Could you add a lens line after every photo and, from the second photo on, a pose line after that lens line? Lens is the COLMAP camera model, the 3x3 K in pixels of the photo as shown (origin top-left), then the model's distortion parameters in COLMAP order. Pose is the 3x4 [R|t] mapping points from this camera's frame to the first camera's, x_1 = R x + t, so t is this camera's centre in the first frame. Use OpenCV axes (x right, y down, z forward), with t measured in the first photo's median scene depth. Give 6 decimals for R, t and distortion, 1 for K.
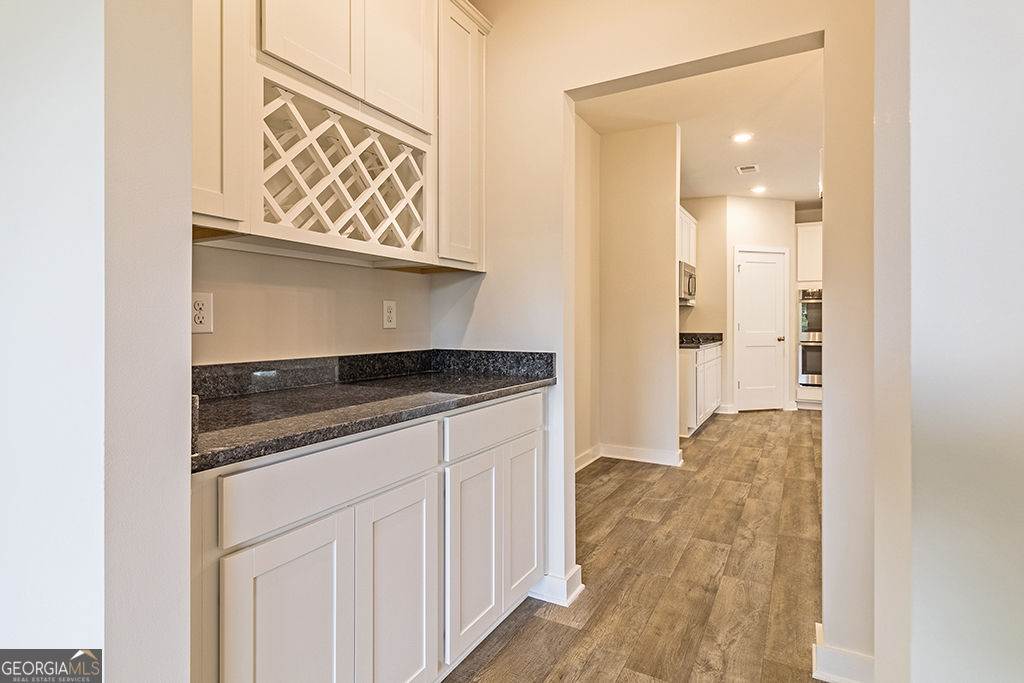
lens RADIAL K [[536.4, 0, 515.2], [0, 536.4, 335.6], [0, 0, 1]] dist [-0.014083, -0.000175]
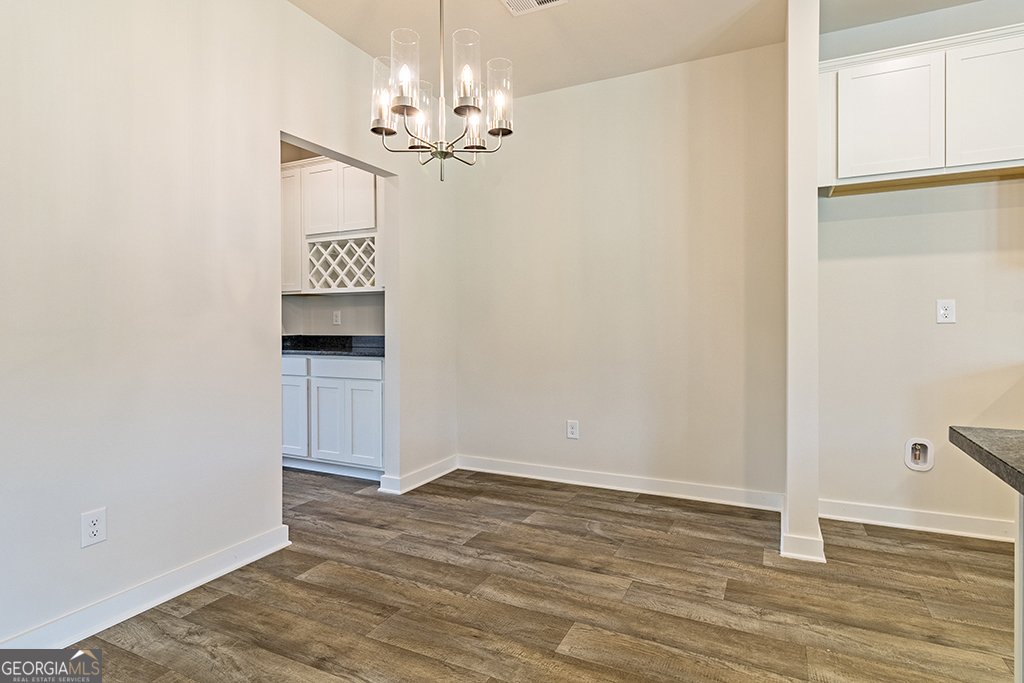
lens RADIAL K [[536.4, 0, 516.5], [0, 536.4, 334.6], [0, 0, 1]] dist [-0.014083, -0.000175]
pose [[0.050656, 0.020094, -0.998514, 1.408420], [-0.020896, 0.999600, 0.019056, -0.014103], [0.998498, 0.019900, 0.051055, 1.061437]]
